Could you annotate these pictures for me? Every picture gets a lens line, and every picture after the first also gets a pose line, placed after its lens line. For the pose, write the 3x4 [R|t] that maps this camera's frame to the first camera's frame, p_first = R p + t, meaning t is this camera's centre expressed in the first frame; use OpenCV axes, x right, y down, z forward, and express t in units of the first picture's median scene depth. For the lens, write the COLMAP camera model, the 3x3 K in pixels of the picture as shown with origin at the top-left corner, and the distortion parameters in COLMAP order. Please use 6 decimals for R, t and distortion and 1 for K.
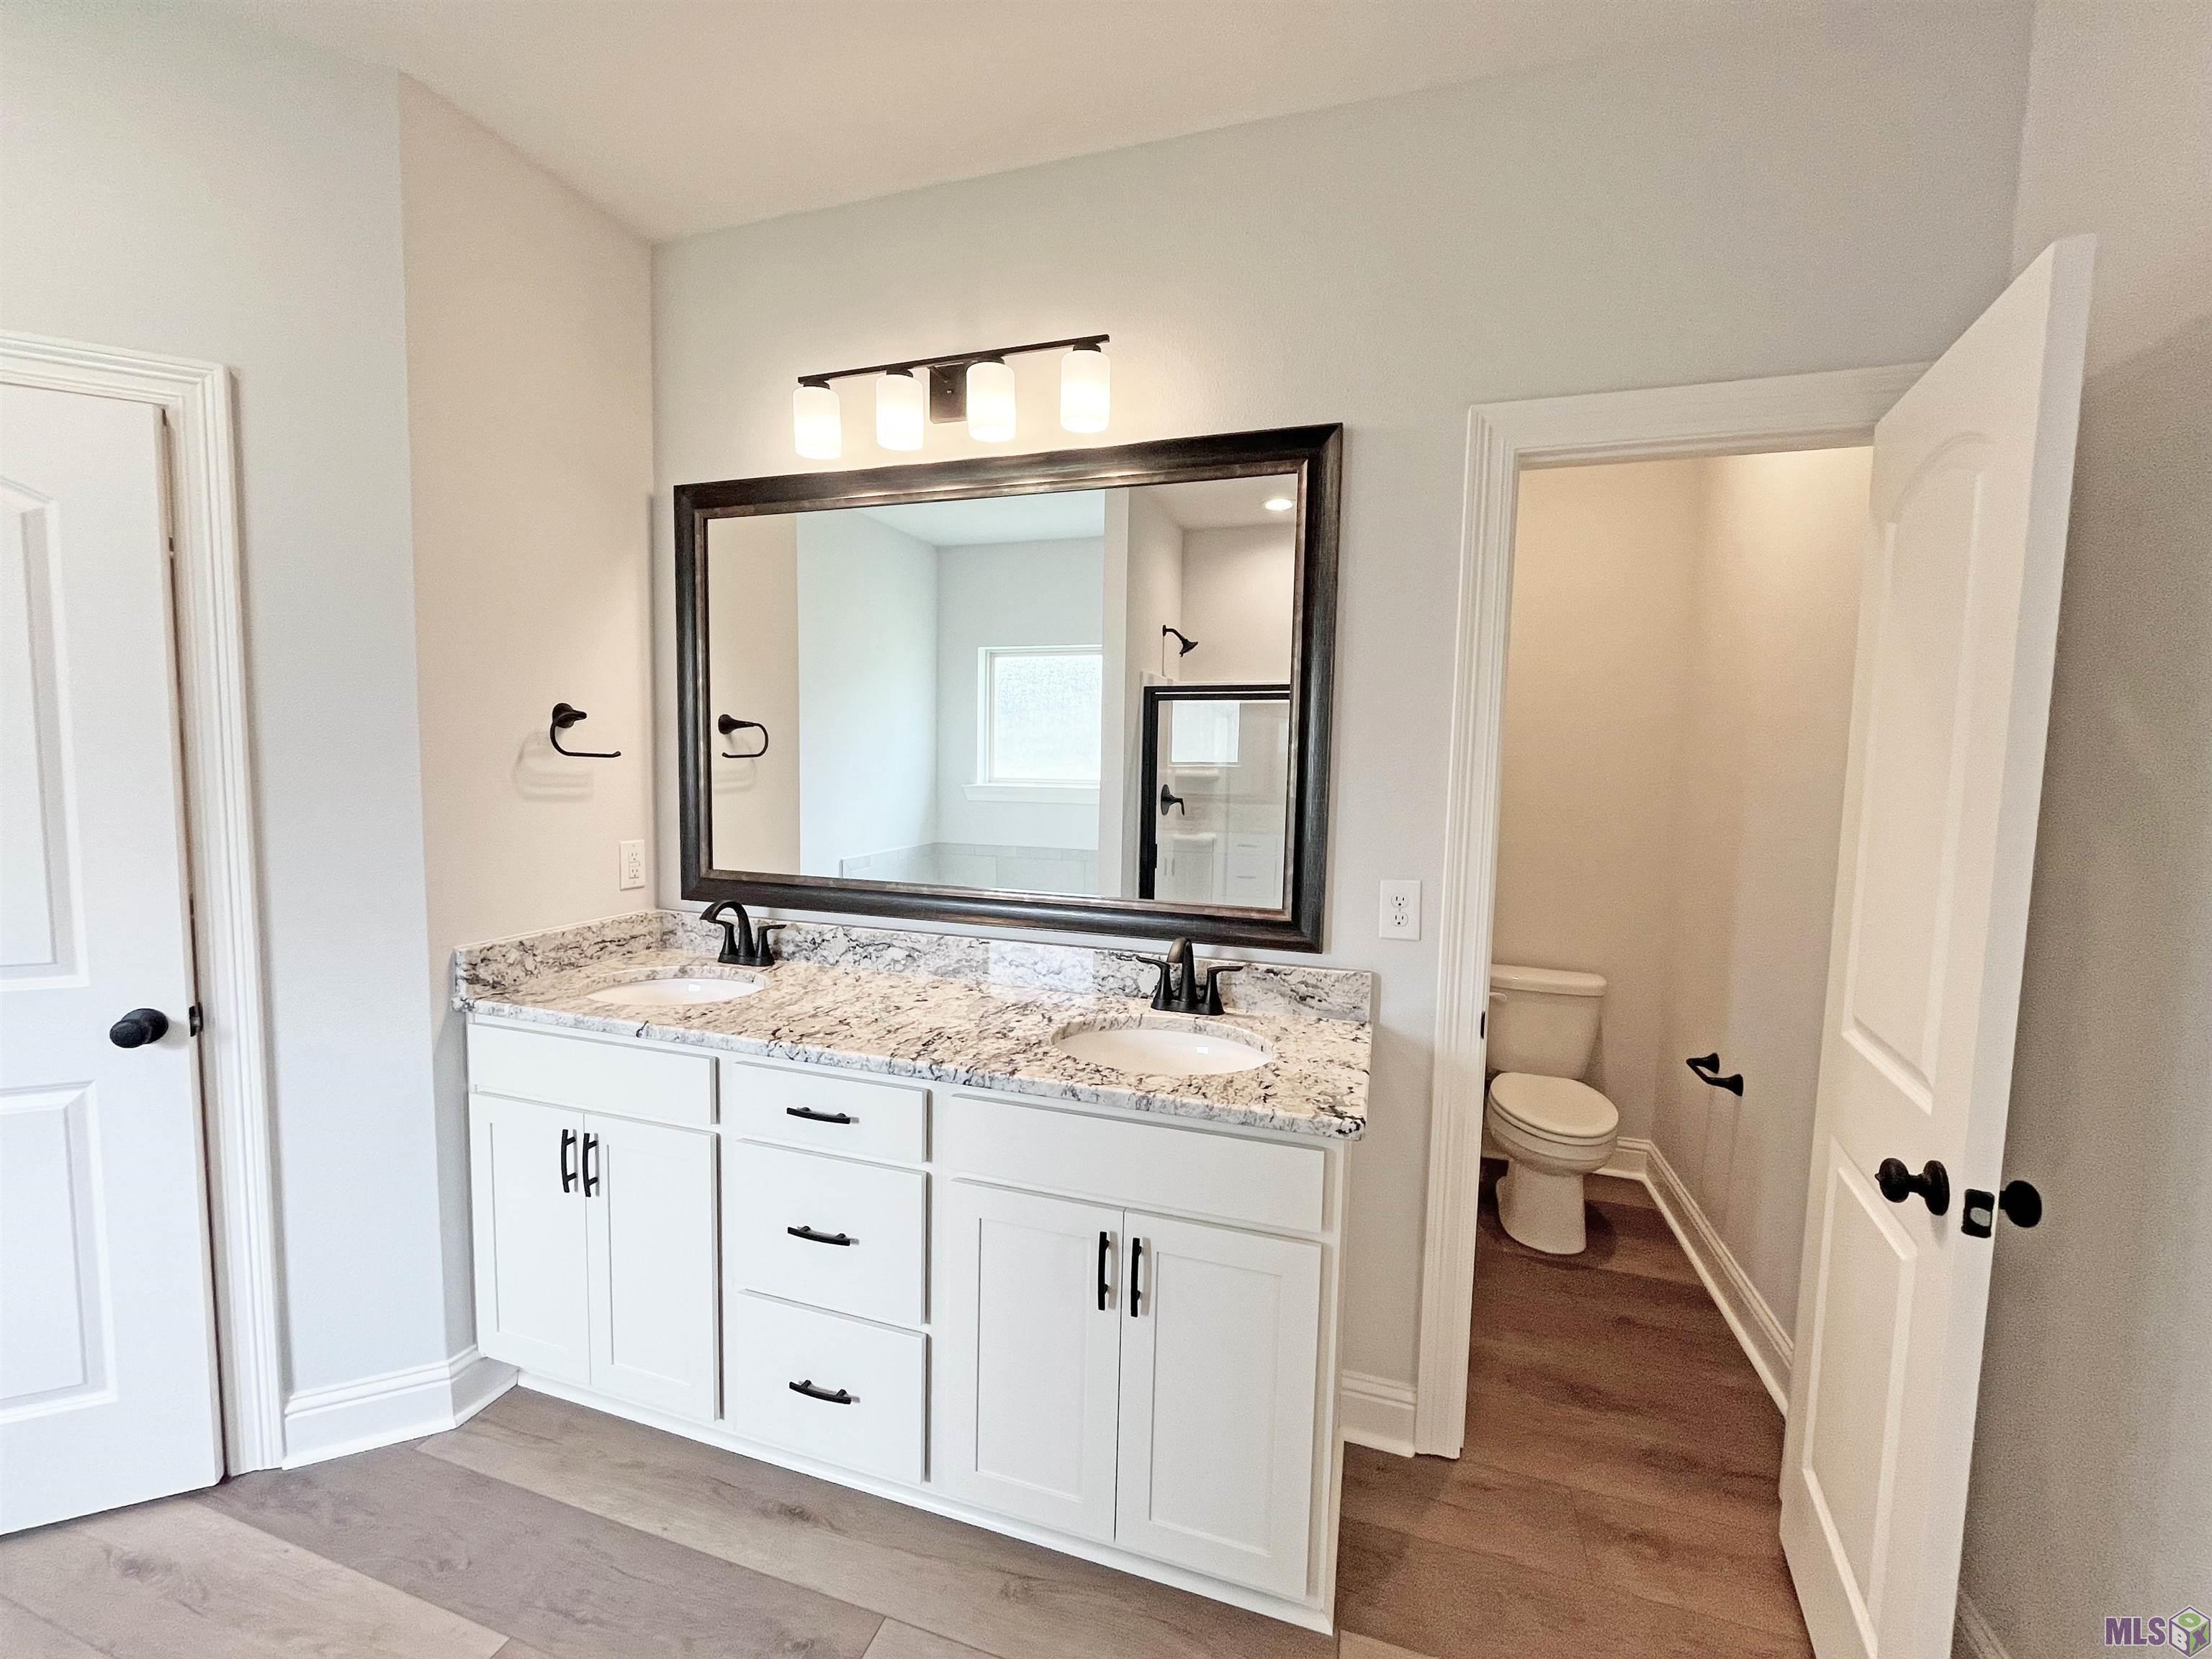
lens RADIAL K [[894.1, 0, 1101.0], [0, 894.1, 826.2], [0, 0, 1]] dist [-0.002597, -0.000098]
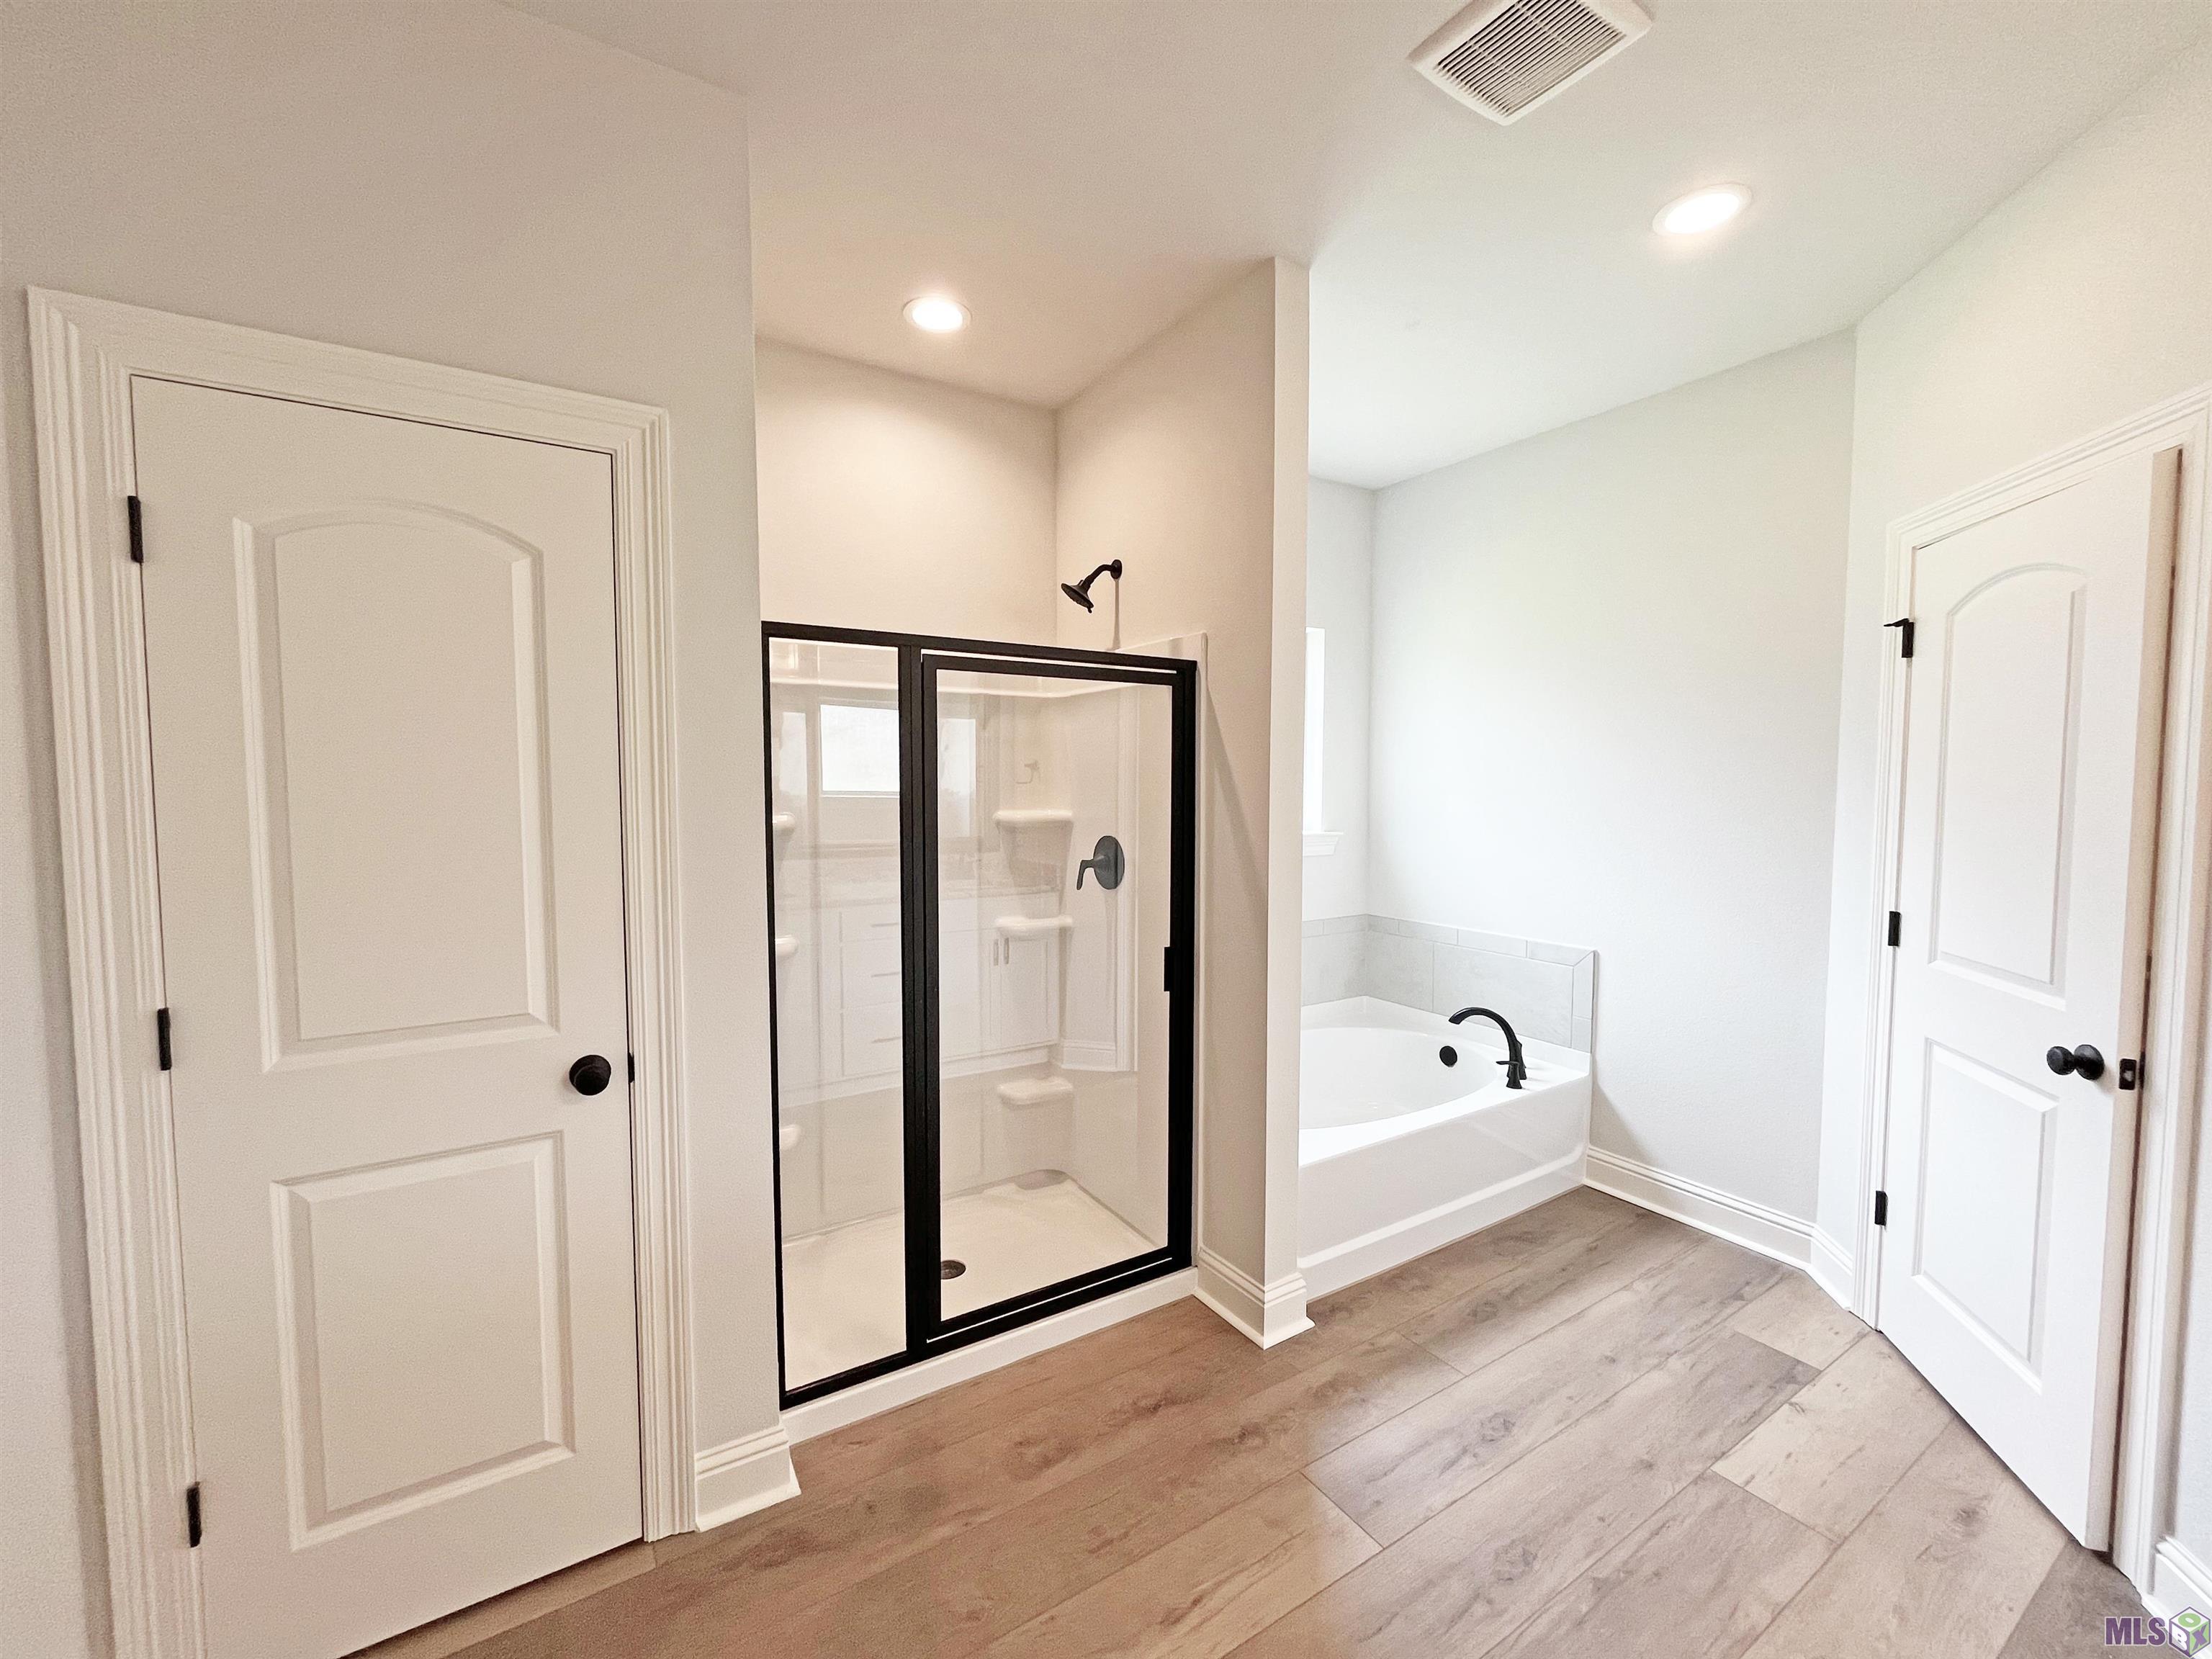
lens RADIAL K [[894.1, 0, 1101.0], [0, 894.1, 826.2], [0, 0, 1]] dist [-0.002597, -0.000098]
pose [[-0.644798, 0.028986, -0.763803, 0.457336], [-0.066731, 0.993330, 0.094031, -0.070069], [0.761434, 0.111600, -0.638563, 0.769937]]
